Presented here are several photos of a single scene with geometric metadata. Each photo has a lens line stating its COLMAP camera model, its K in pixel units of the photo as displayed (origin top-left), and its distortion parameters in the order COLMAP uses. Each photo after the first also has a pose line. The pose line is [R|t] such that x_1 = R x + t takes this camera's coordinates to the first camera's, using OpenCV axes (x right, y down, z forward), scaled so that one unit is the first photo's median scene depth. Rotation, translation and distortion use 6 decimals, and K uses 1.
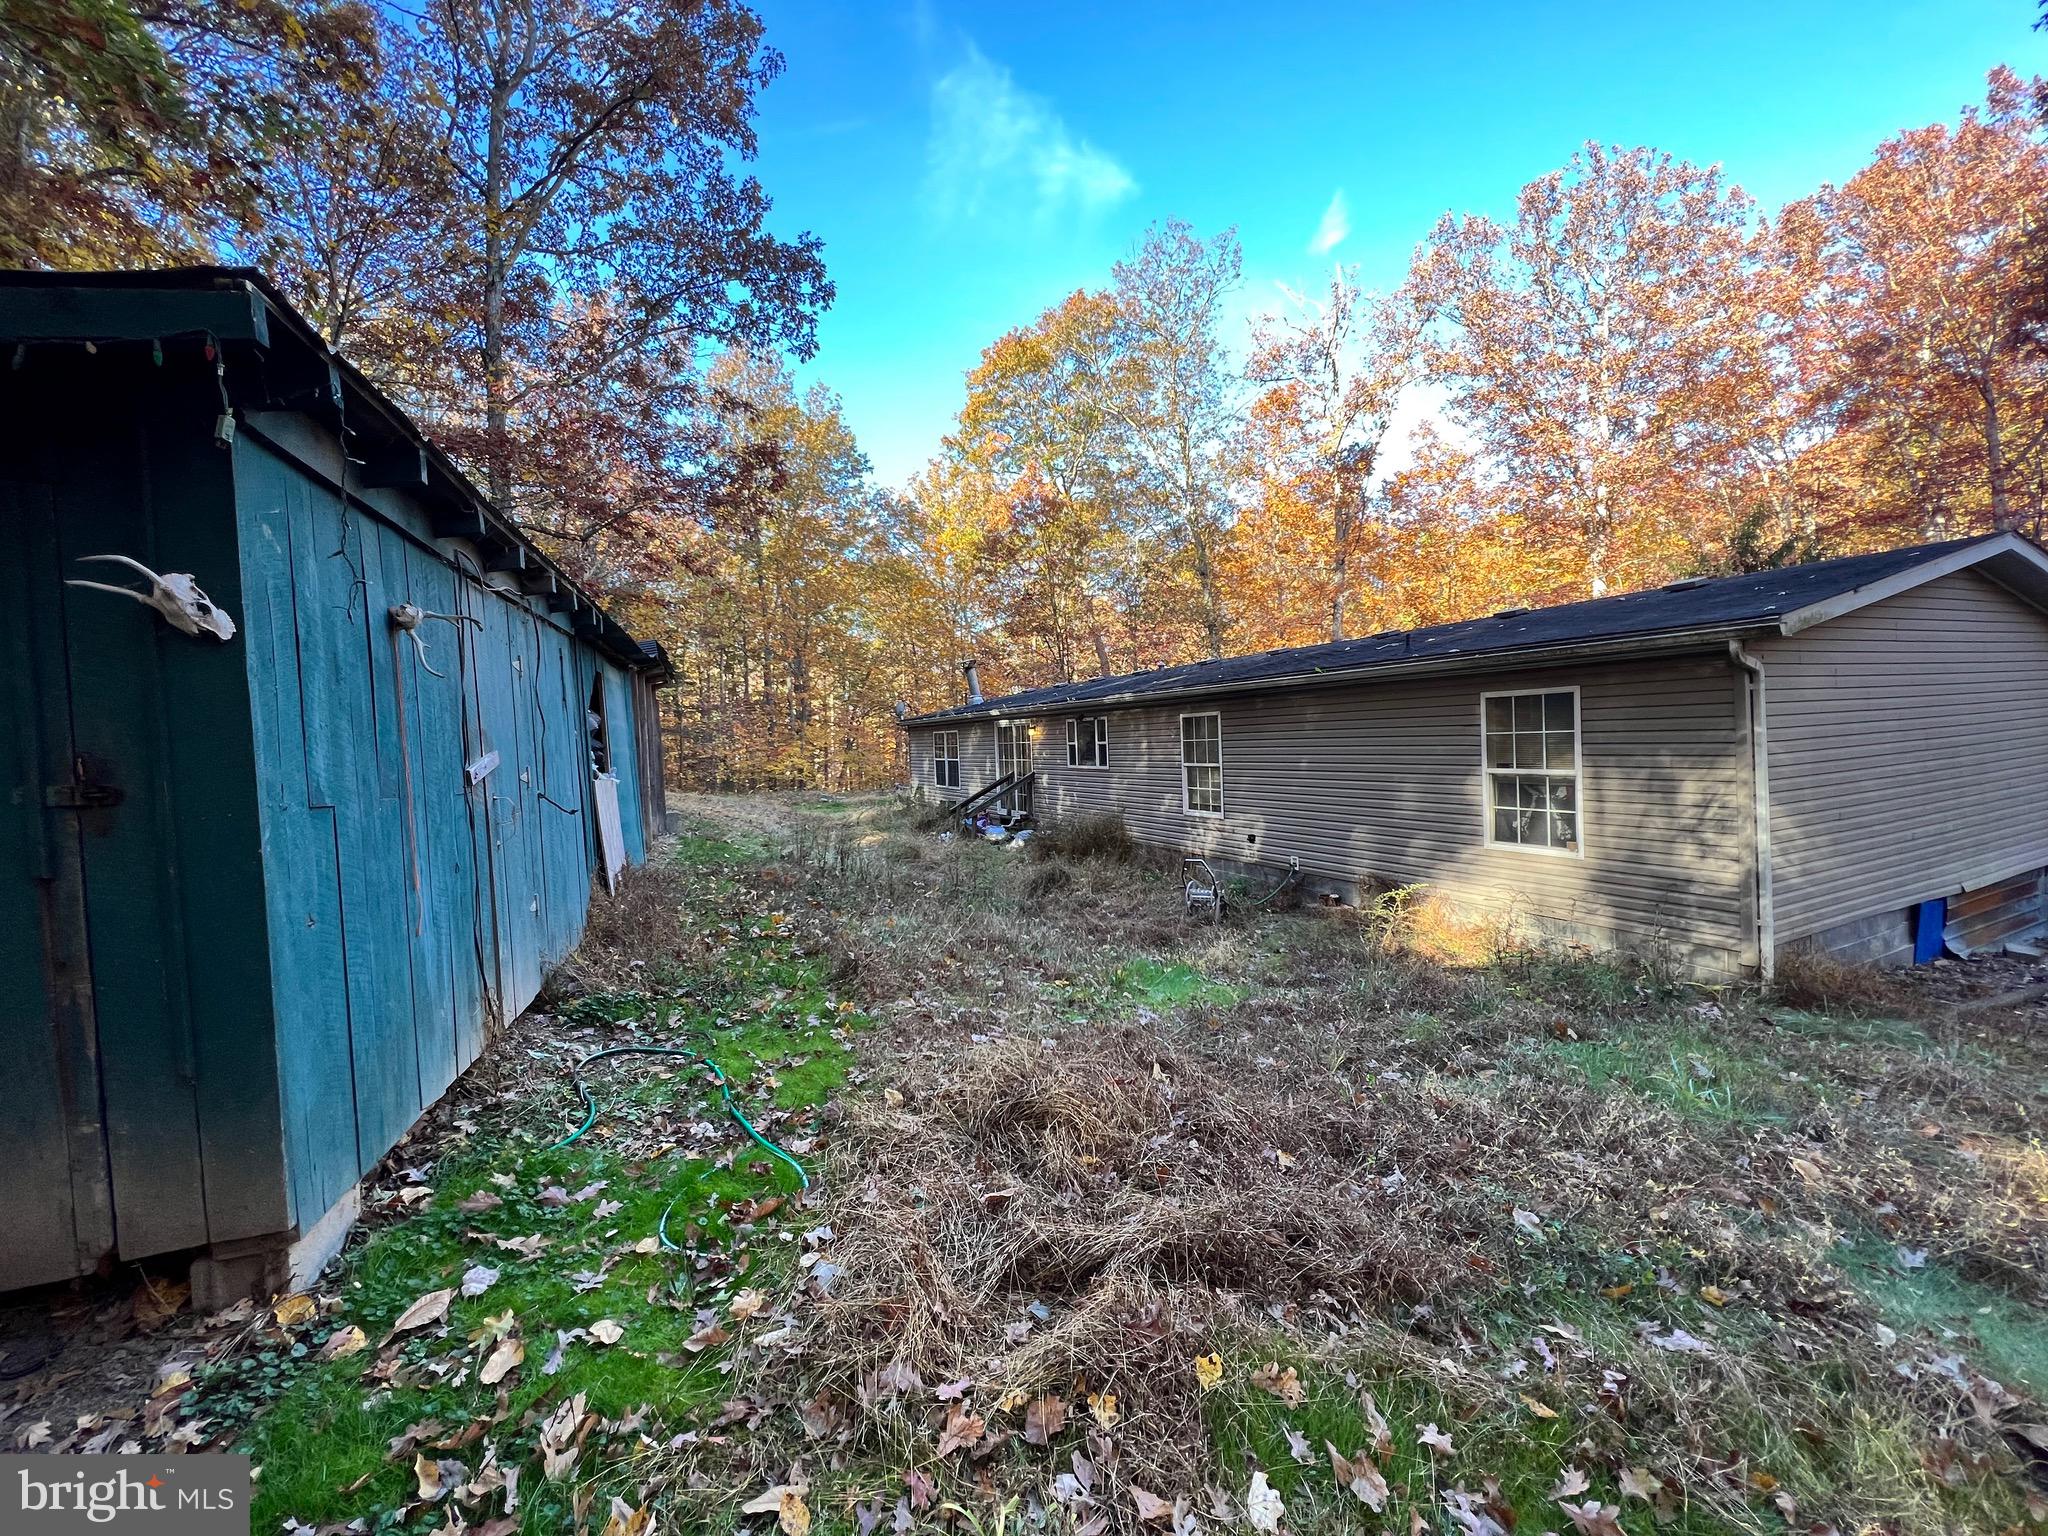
lens RADIAL K [[813.3, 0, 1024.0], [0, 813.3, 768.0], [0, 0, 1]] dist [0.000053, 0.000165]
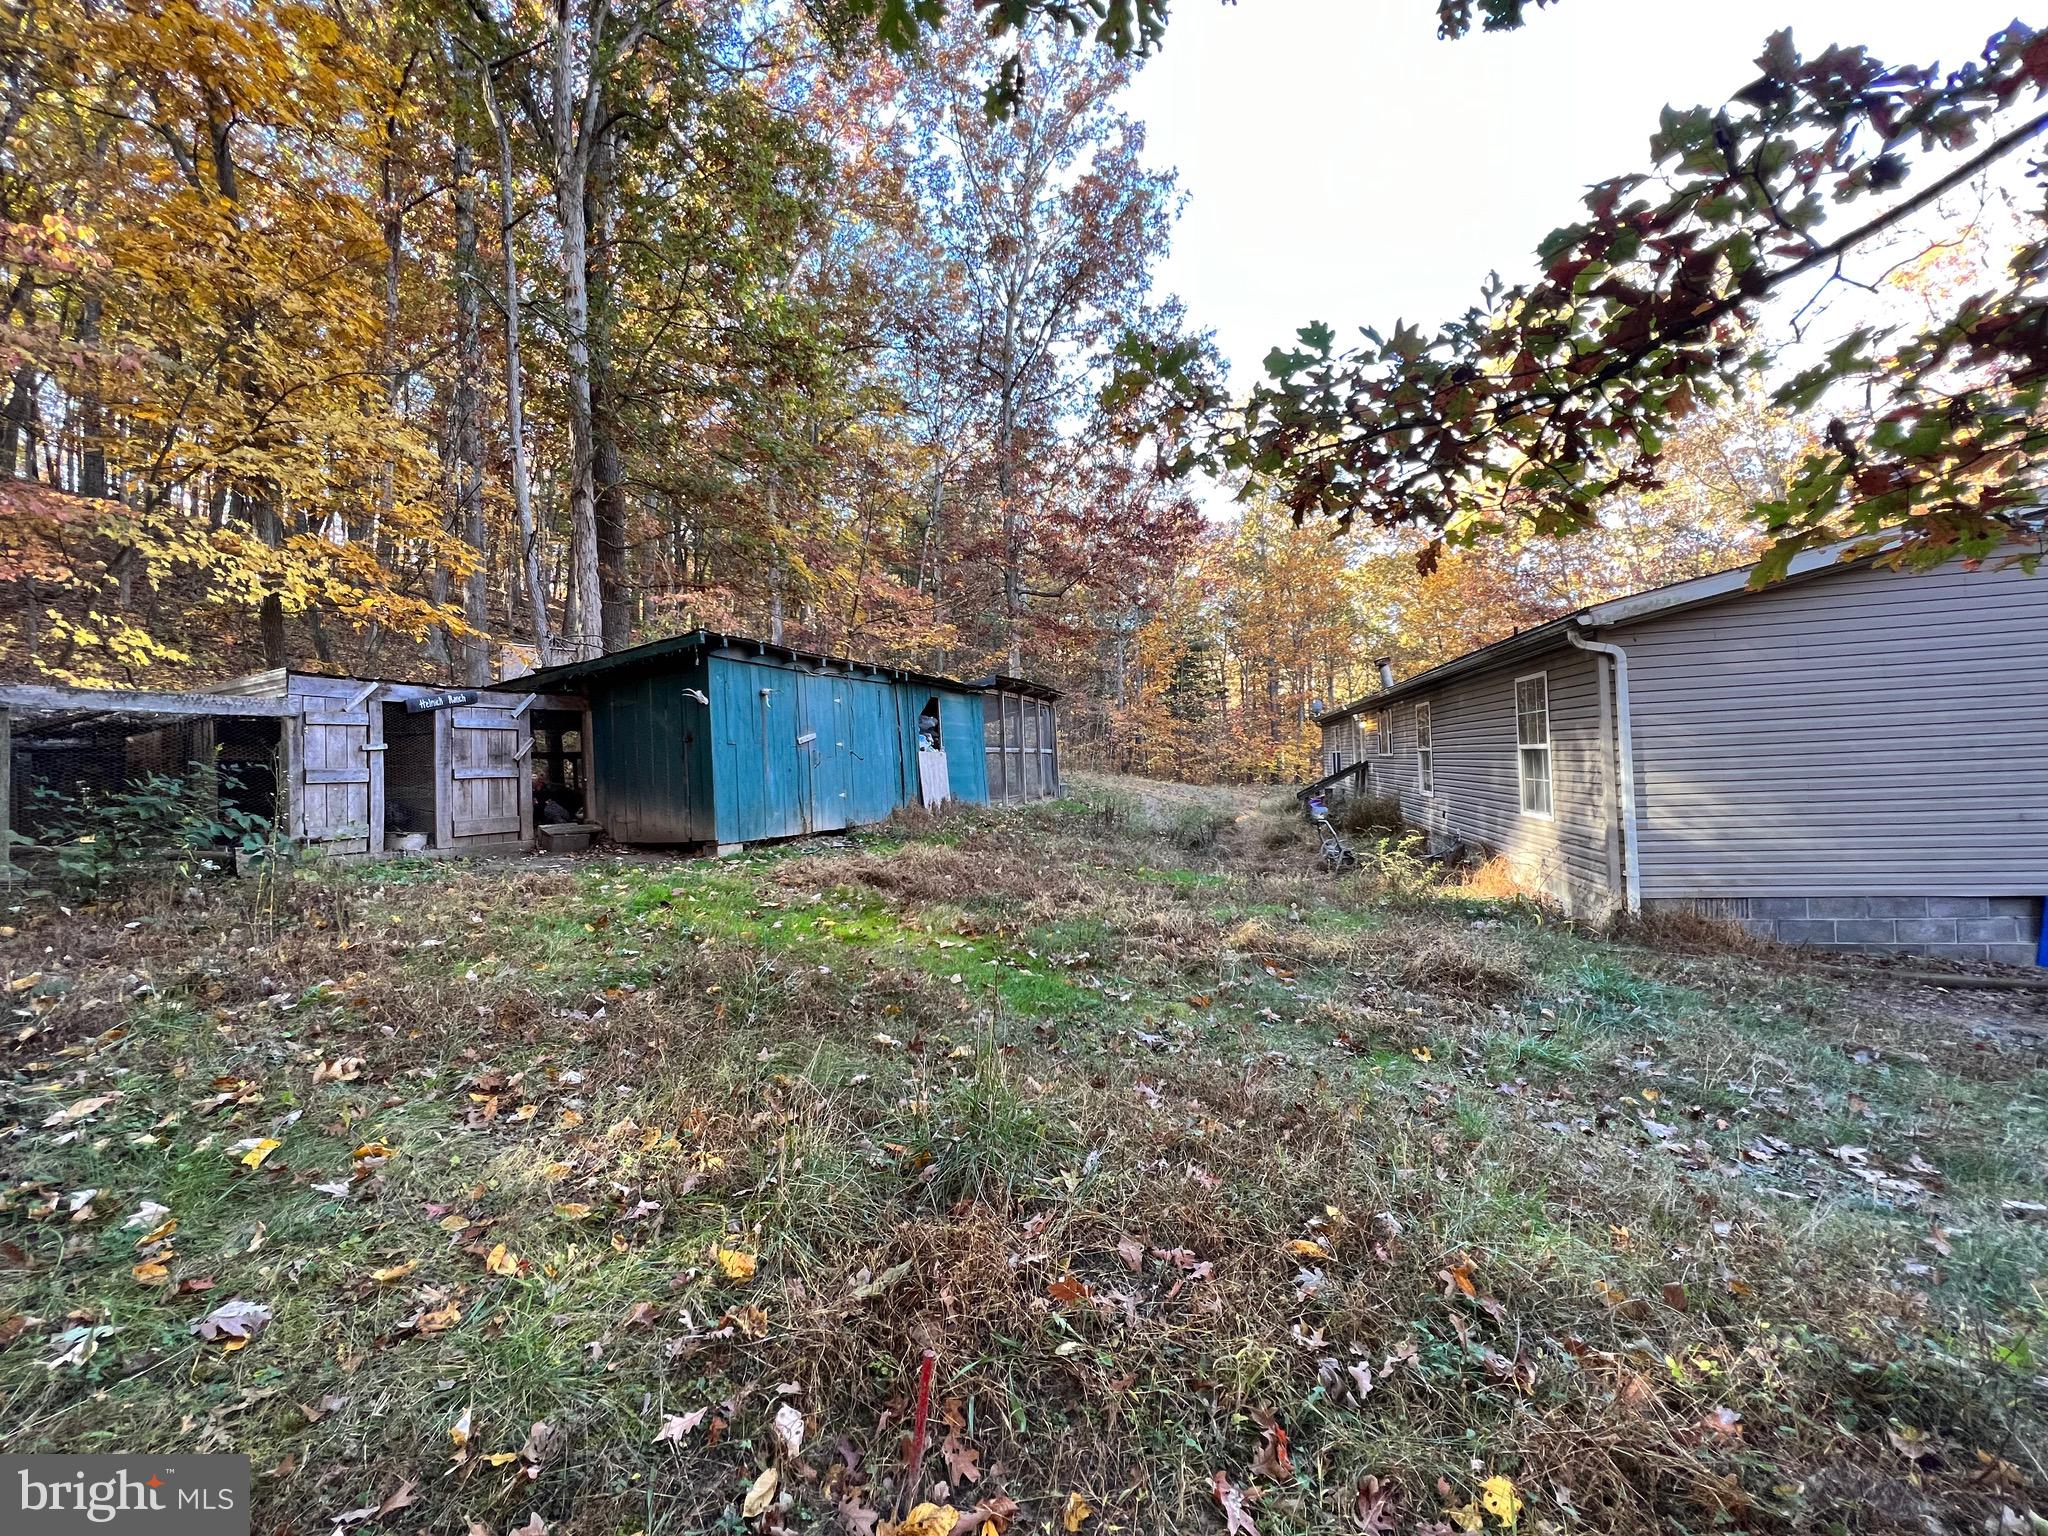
lens RADIAL K [[813.3, 0, 1024.0], [0, 813.3, 768.0], [0, 0, 1]] dist [0.000053, 0.000165]
pose [[0.773467, 0.011693, -0.633729, 2.421955], [-0.012191, 0.999919, 0.003570, 0.116665], [0.633720, 0.004964, 0.773547, -1.017407]]
